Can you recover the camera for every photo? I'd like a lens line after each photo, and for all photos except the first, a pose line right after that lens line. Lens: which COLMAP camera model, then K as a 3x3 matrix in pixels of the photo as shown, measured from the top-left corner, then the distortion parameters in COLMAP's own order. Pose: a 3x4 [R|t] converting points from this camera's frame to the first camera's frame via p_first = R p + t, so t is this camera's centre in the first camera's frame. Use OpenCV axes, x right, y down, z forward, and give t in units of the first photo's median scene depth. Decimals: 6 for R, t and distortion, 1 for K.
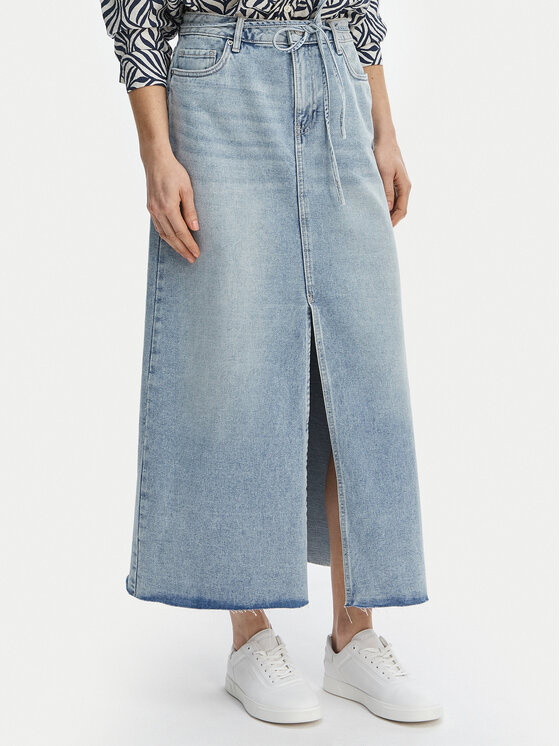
lens RADIAL K [[1239.5, 0, 280.0], [0, 1239.5, 373.0], [0, 0, 1]] dist [-0.132325, -0.074514]
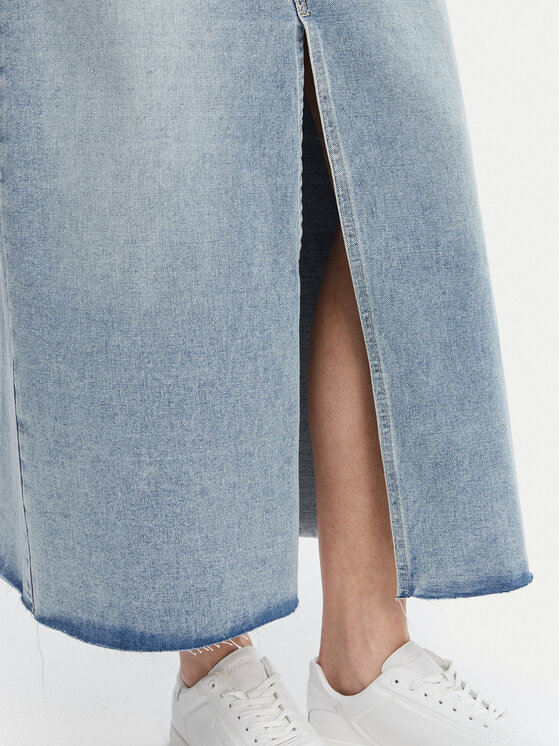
lens RADIAL K [[1239.5, 0, 280.0], [0, 1239.5, 373.0], [0, 0, 1]] dist [-0.132325, -0.074514]
pose [[0.993259, -0.078417, 0.085368, -0.037488], [0.066931, 0.989257, 0.129961, 0.019923], [-0.094642, -0.123371, 0.987837, 0.500669]]
